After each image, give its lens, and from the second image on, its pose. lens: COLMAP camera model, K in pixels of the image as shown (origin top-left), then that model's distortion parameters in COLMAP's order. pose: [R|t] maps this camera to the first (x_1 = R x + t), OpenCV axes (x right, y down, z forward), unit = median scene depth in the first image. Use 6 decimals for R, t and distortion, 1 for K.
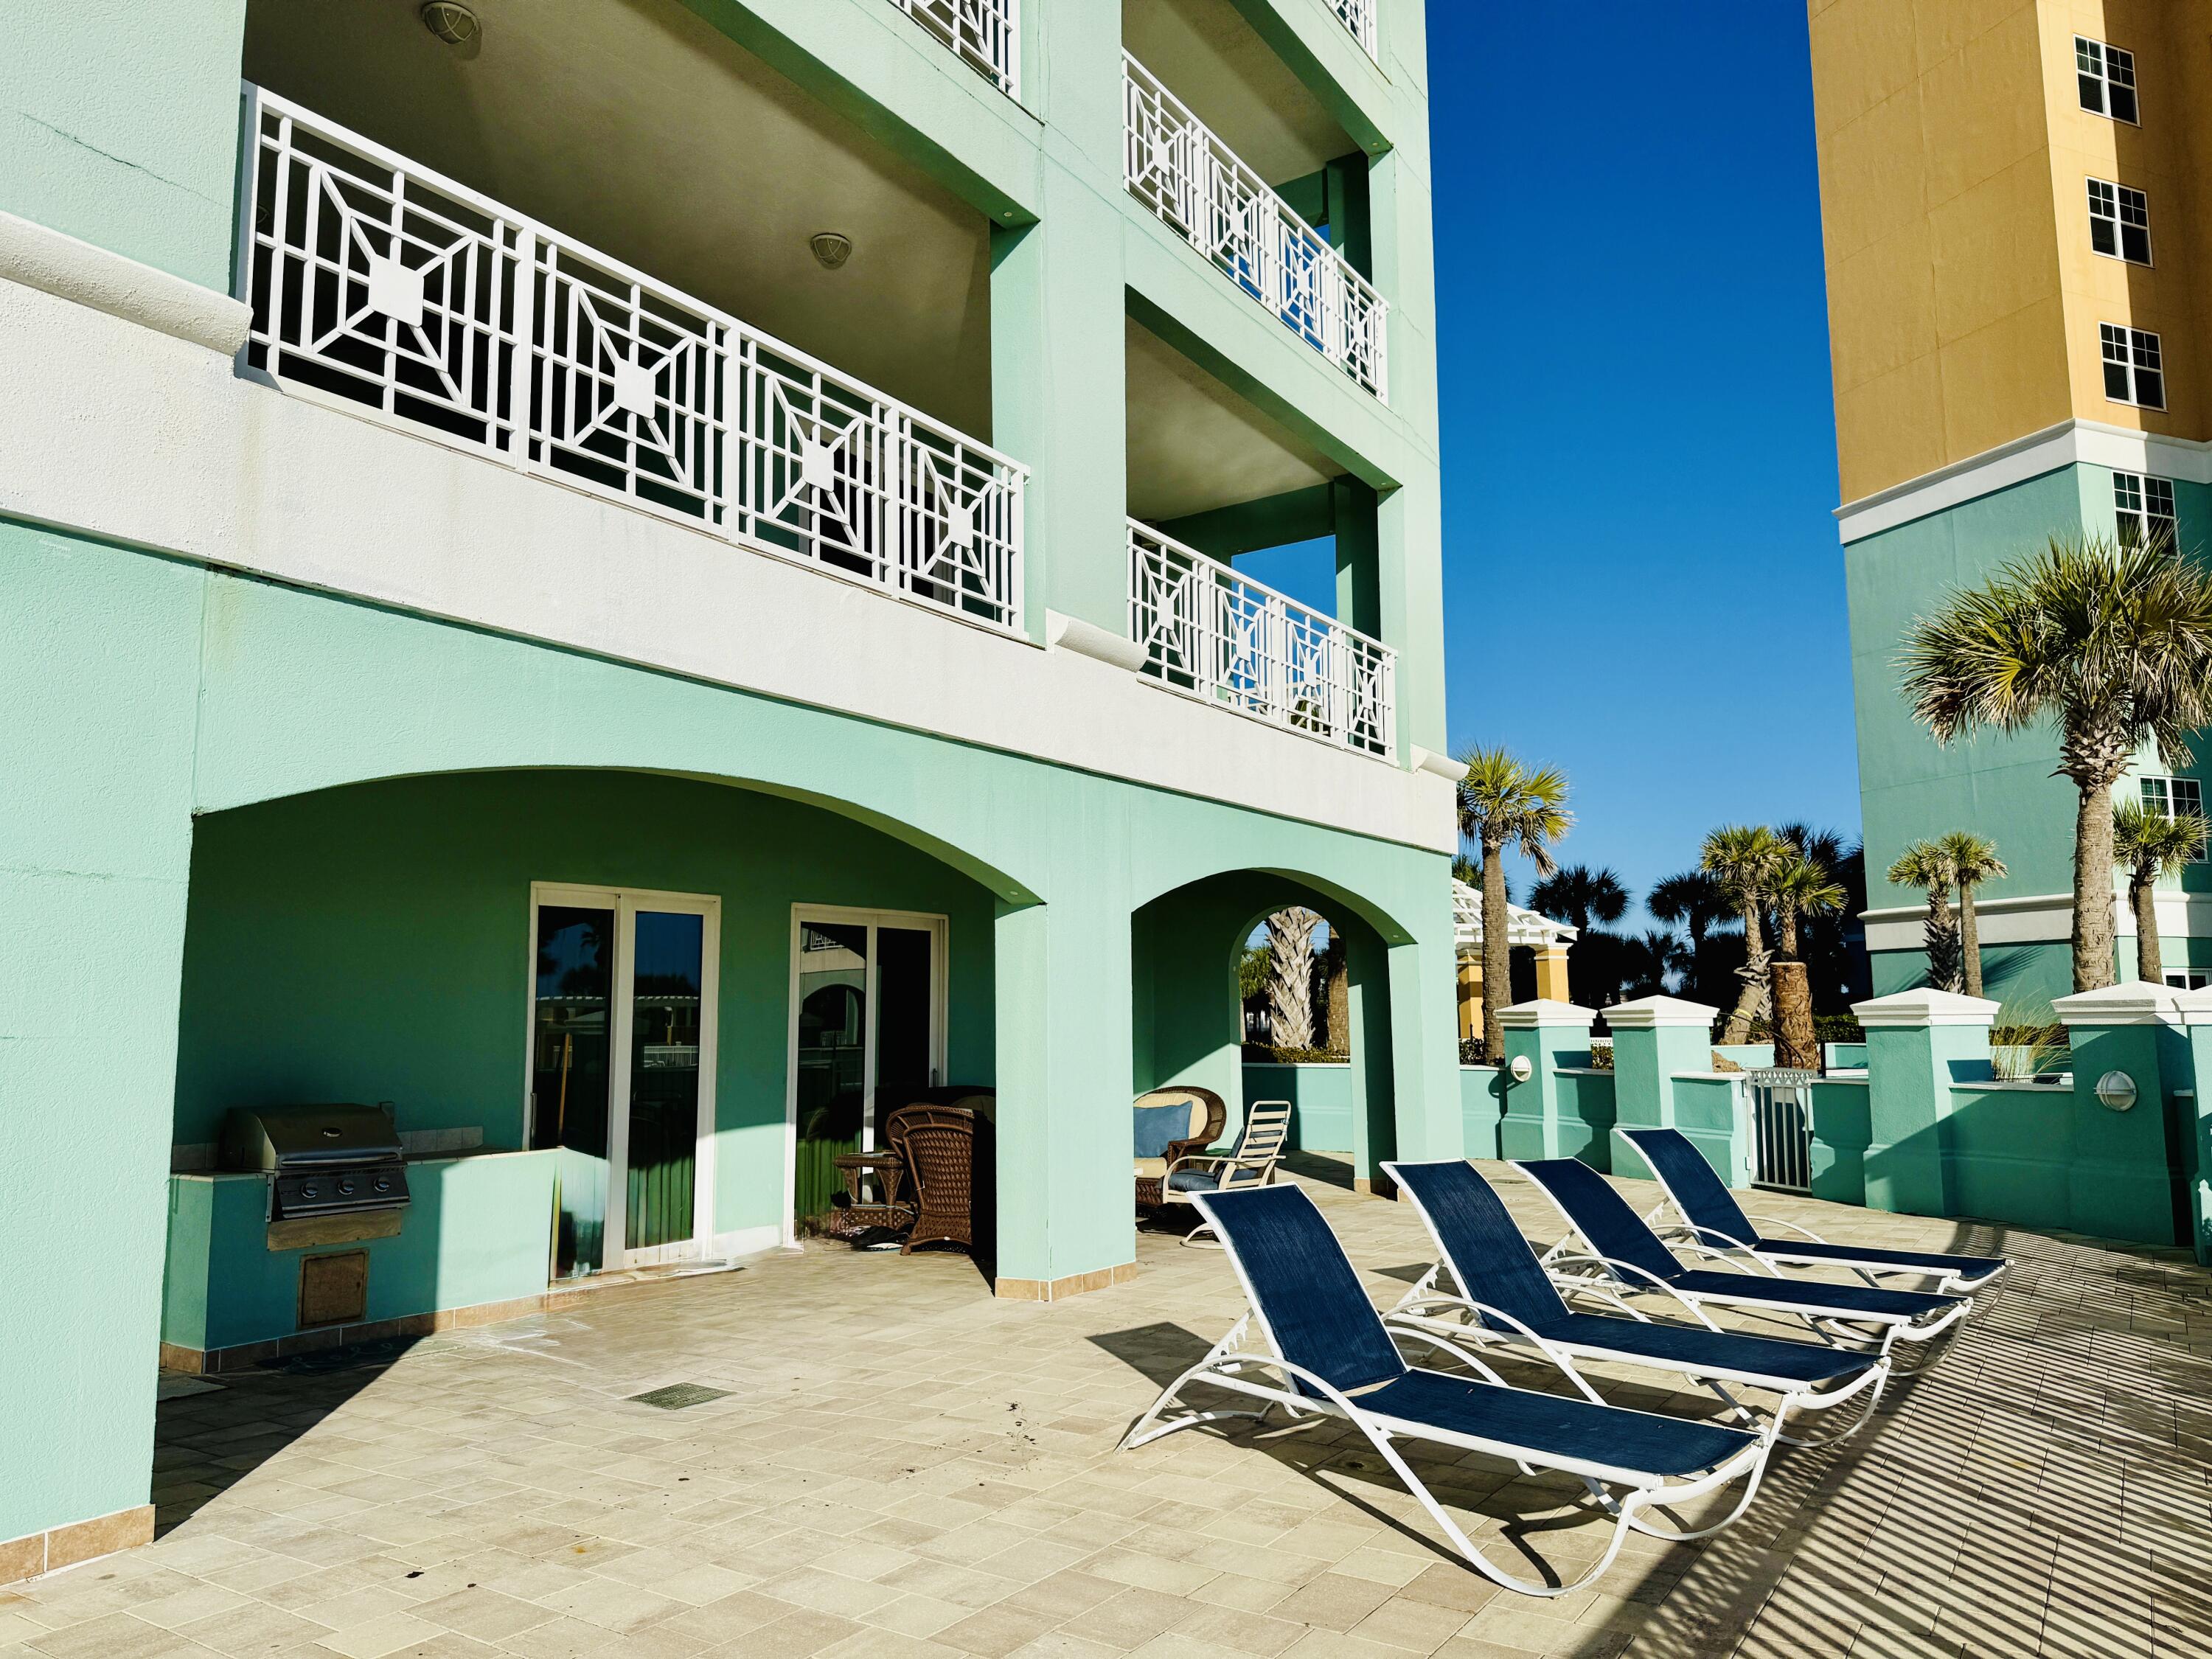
lens RADIAL K [[1557.9, 0, 1107.6], [0, 1557.9, 842.1], [0, 0, 1]] dist [0.099063, -0.131499]
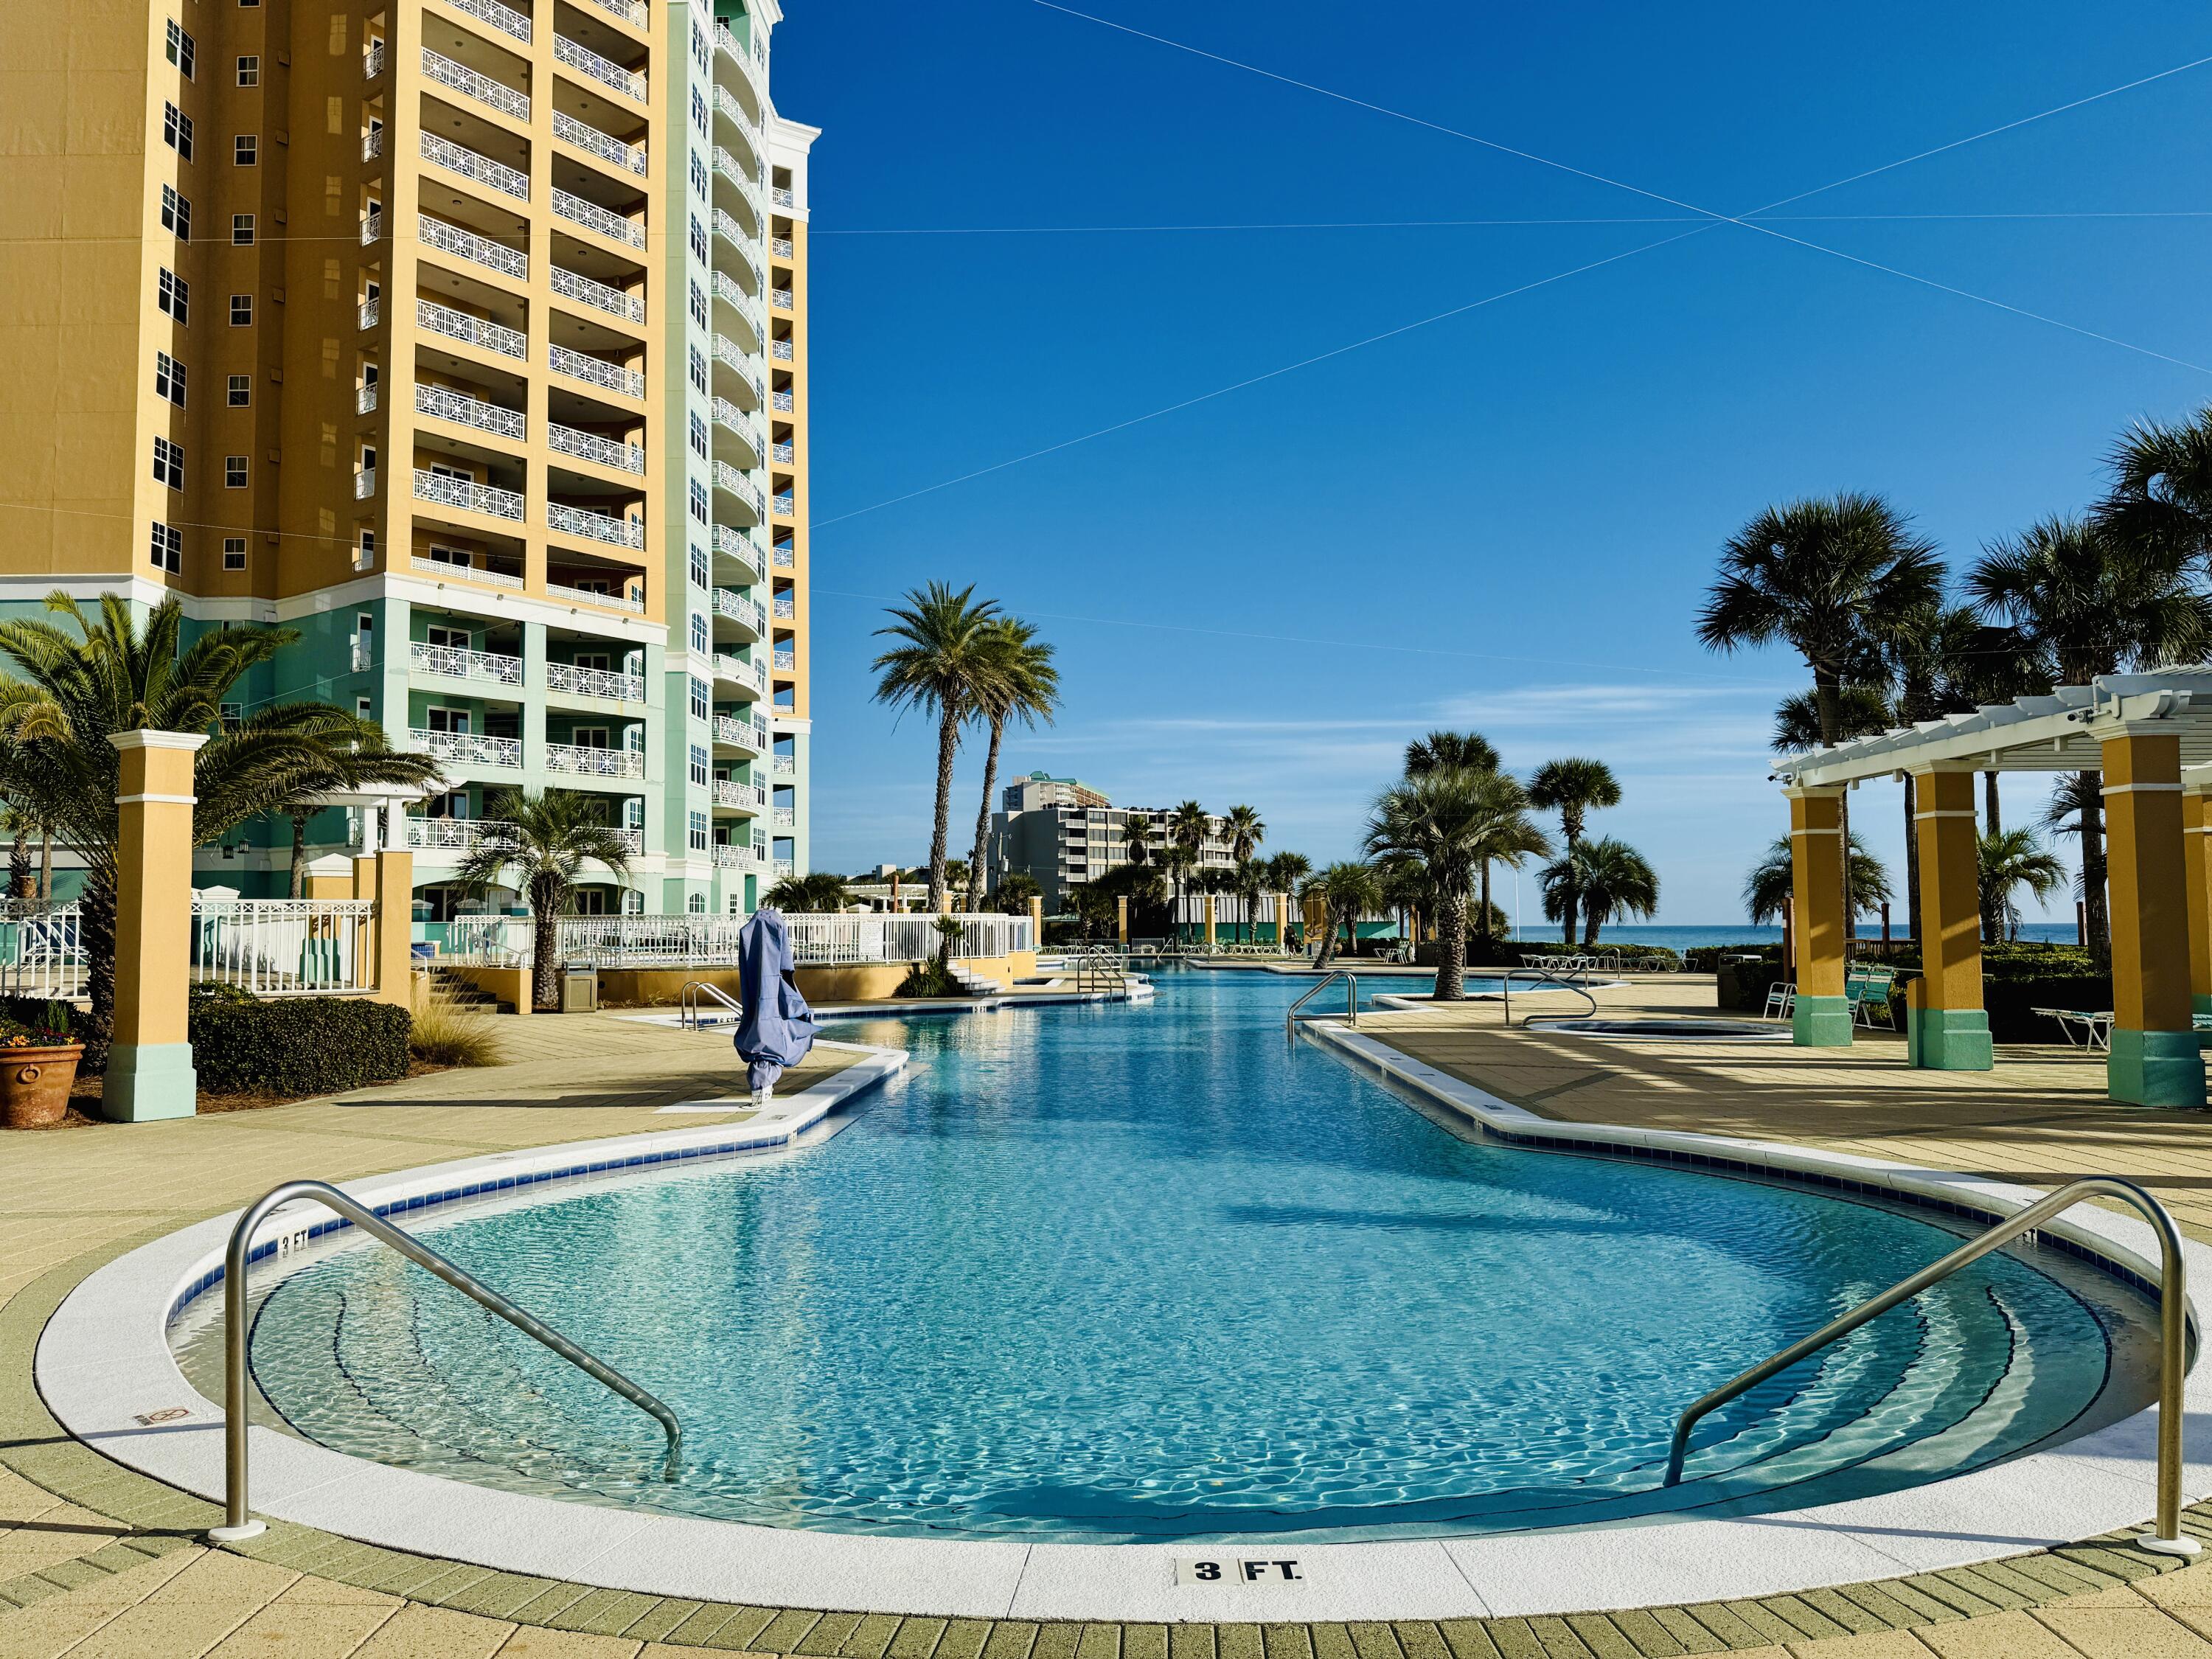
lens RADIAL K [[1574.4, 0, 1088.3], [0, 1574.4, 826.3], [0, 0, 1]] dist [0.131859, -0.182203]
pose [[0.411892, 0.067996, 0.908692, -1.175301], [-0.103116, 0.994285, -0.027661, -0.099506], [-0.905380, -0.082307, 0.416549, -1.532150]]
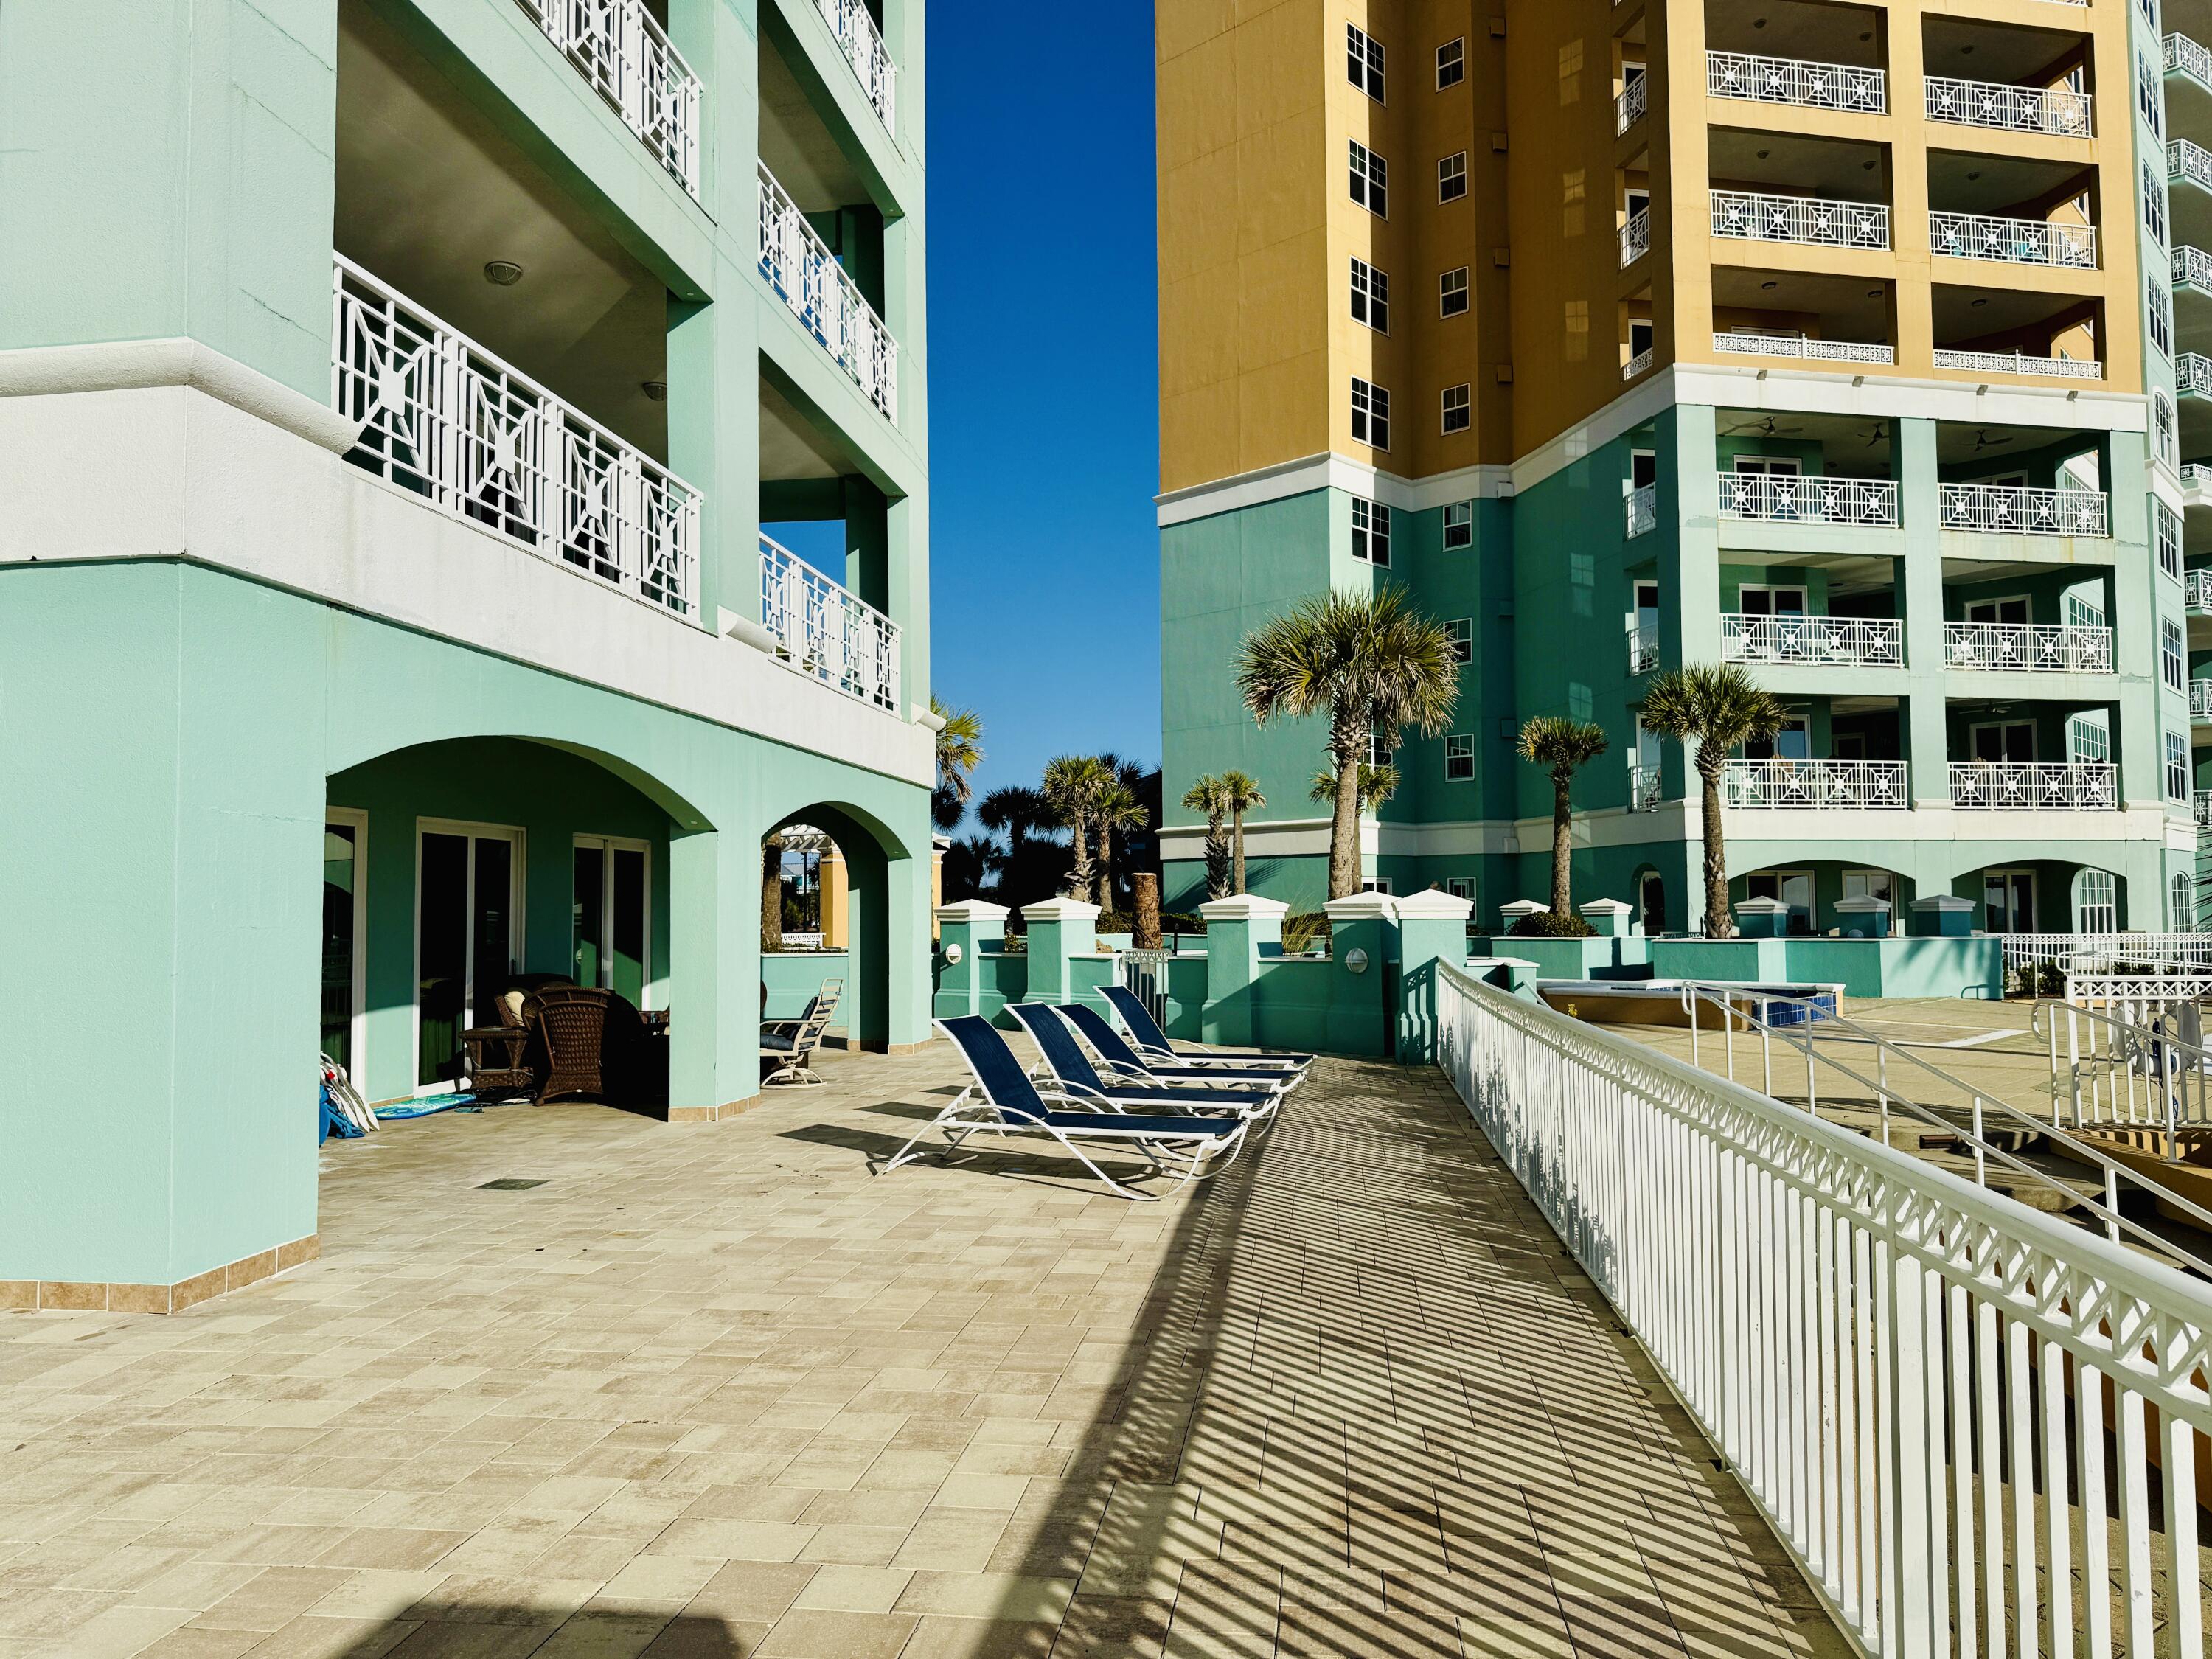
lens RADIAL K [[1567.4, 0, 1109.5], [0, 1567.4, 835.3], [0, 0, 1]] dist [0.158883, -0.268596]
pose [[0.905011, 0.024059, 0.424707, -0.192503], [-0.050304, 0.997447, 0.050690, -0.026025], [-0.422403, -0.067240, 0.903911, -0.229114]]
